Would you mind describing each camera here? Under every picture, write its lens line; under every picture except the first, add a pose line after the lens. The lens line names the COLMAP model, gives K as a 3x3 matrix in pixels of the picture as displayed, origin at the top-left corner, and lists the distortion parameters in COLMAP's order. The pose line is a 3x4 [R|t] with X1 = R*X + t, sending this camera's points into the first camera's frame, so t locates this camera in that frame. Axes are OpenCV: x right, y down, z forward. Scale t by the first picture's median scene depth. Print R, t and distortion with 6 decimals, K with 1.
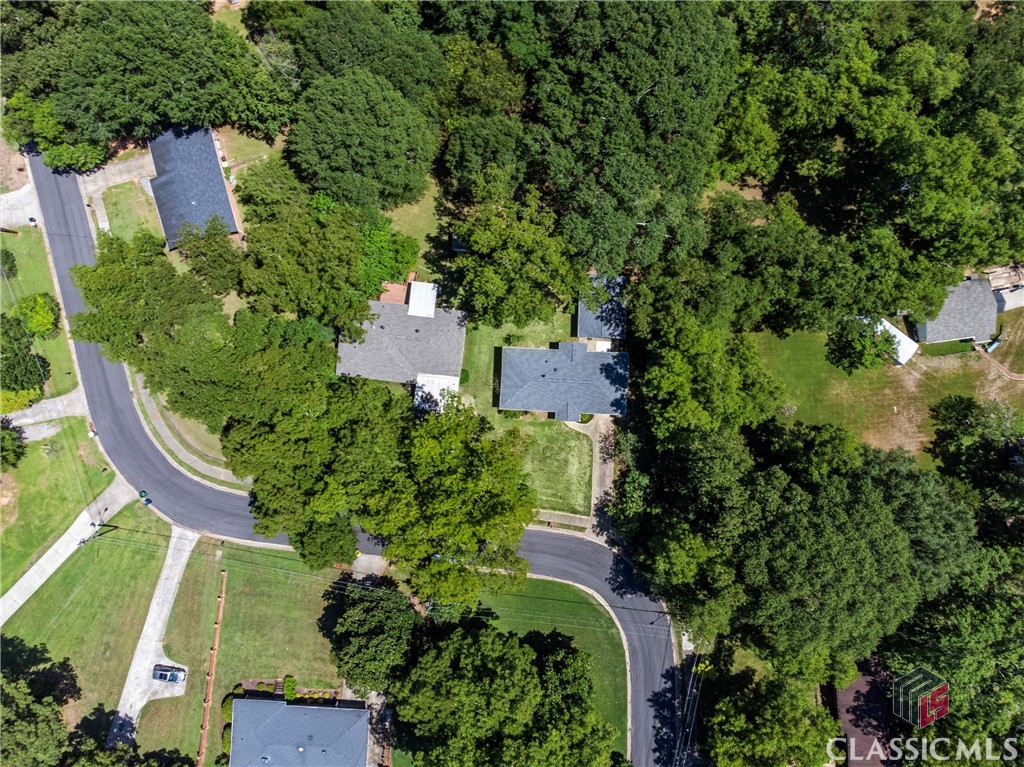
lens RADIAL K [[747.5, 0, 512.0], [0, 747.5, 383.5], [0, 0, 1]] dist [0.044158, 0.002194]
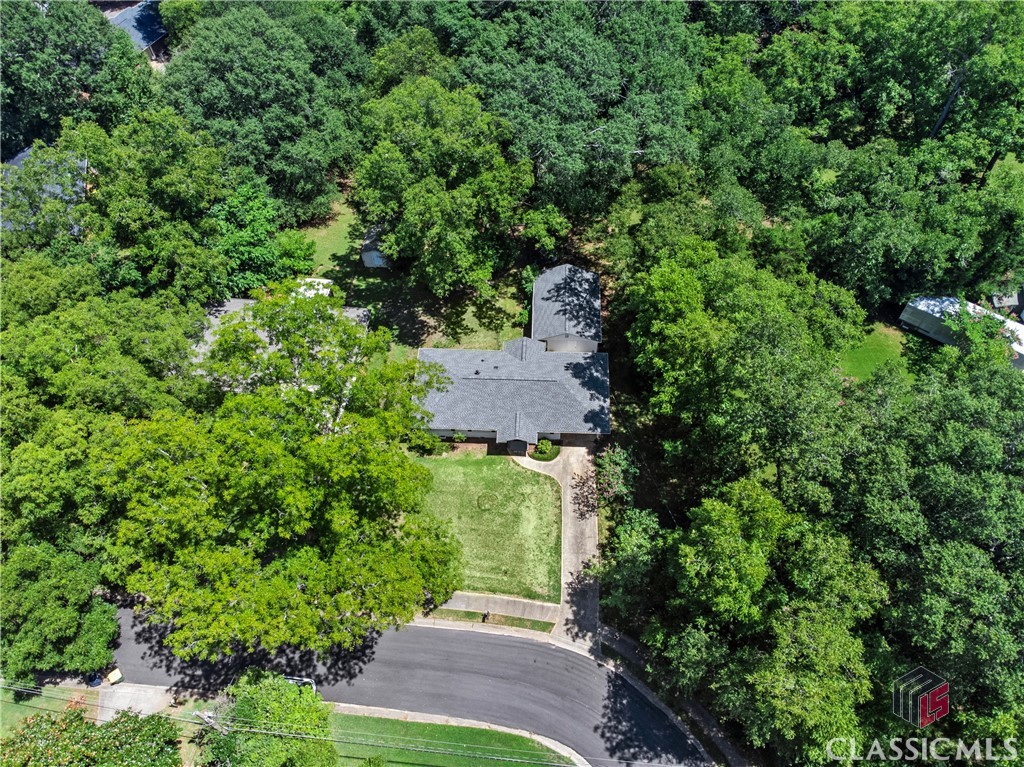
lens RADIAL K [[754.5, 0, 512.0], [0, 754.5, 383.5], [0, 0, 1]] dist [0.043384, -0.079990]
pose [[0.999769, -0.016521, -0.013784, 0.079432], [0.006127, 0.832733, -0.553641, 0.348294], [0.020625, 0.553429, 0.832641, 0.452503]]
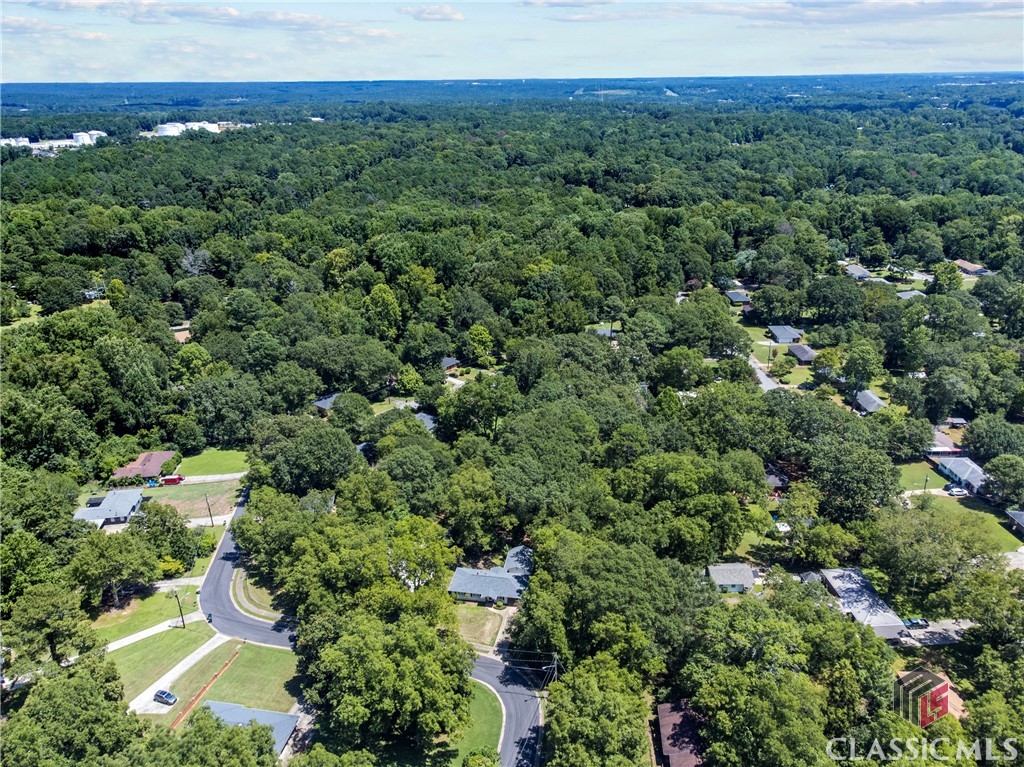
lens RADIAL K [[754.5, 0, 512.0], [0, 754.5, 383.5], [0, 0, 1]] dist [0.043384, -0.079990]
pose [[0.991180, 0.032854, -0.128385, 0.310187], [-0.131184, 0.380531, -0.915416, 1.313911], [0.018780, 0.924184, 0.381485, -0.022802]]
